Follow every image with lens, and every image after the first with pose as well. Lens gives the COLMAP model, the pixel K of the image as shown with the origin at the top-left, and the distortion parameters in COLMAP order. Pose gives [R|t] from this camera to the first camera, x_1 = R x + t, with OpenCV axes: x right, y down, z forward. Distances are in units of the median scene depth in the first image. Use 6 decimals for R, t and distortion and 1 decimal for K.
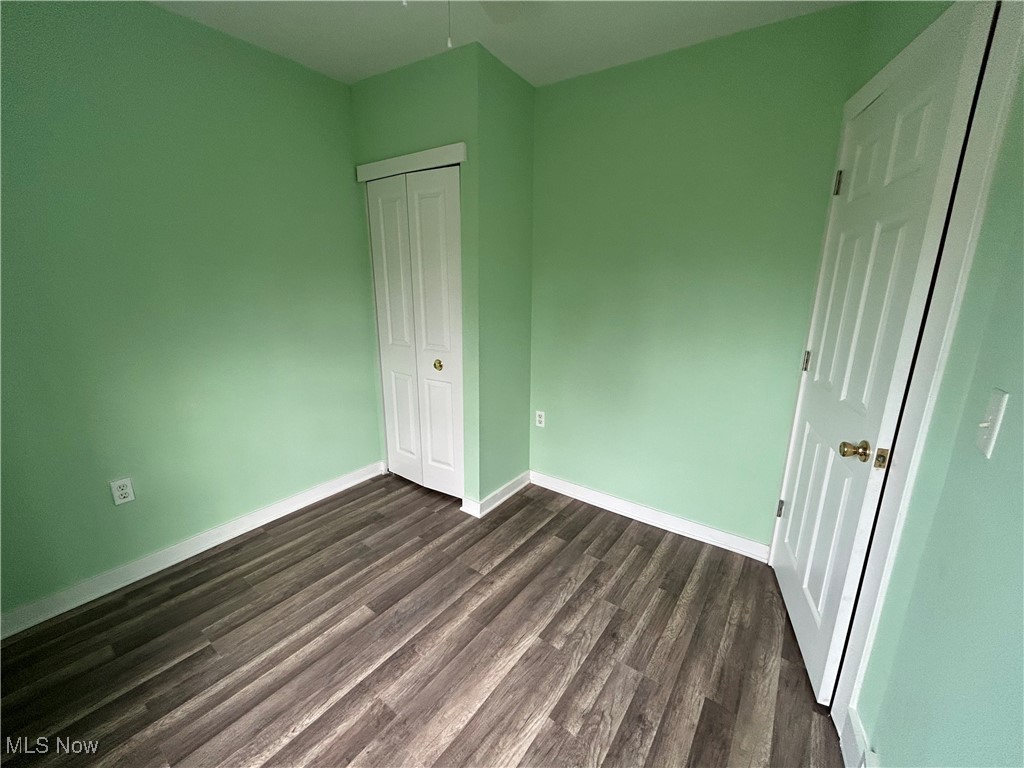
lens RADIAL K [[414.0, 0, 511.0], [0, 414.0, 383.2], [0, 0, 1]] dist [0.000688, 0.001502]
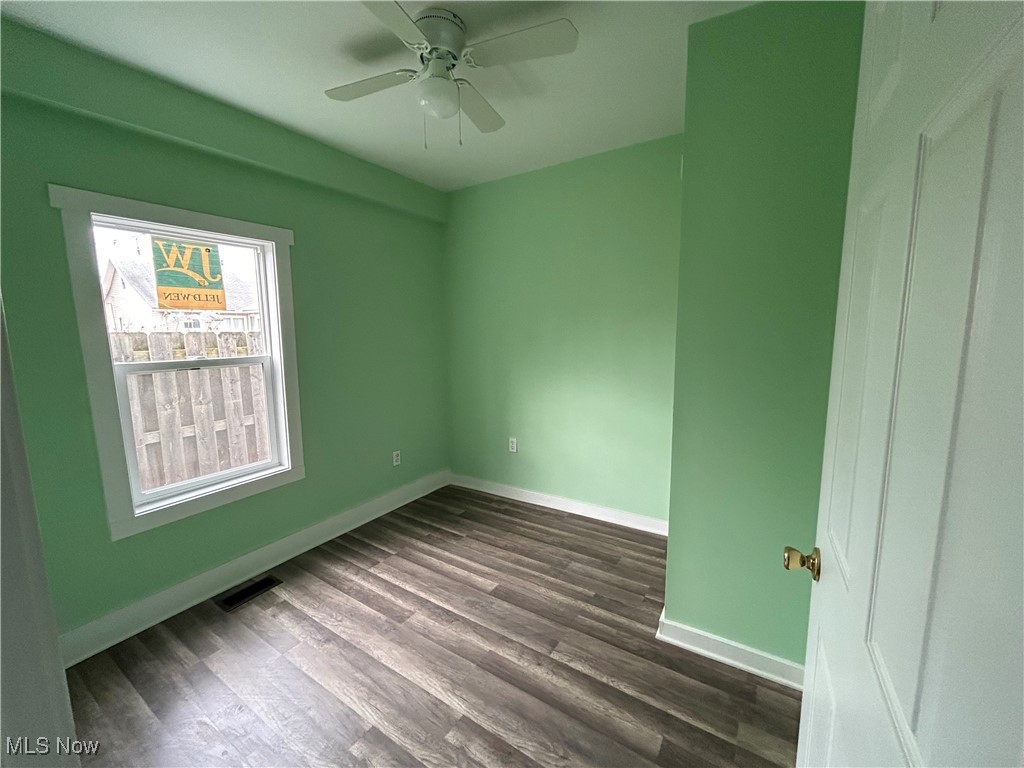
lens RADIAL K [[414.0, 0, 509.9], [0, 414.0, 391.8], [0, 0, 1]] dist [0.000688, 0.001502]
pose [[0.065551, 0.142890, -0.987565, 0.775927], [-0.229809, 0.965251, 0.124408, -0.175363], [0.971026, 0.218797, 0.096111, 0.782109]]
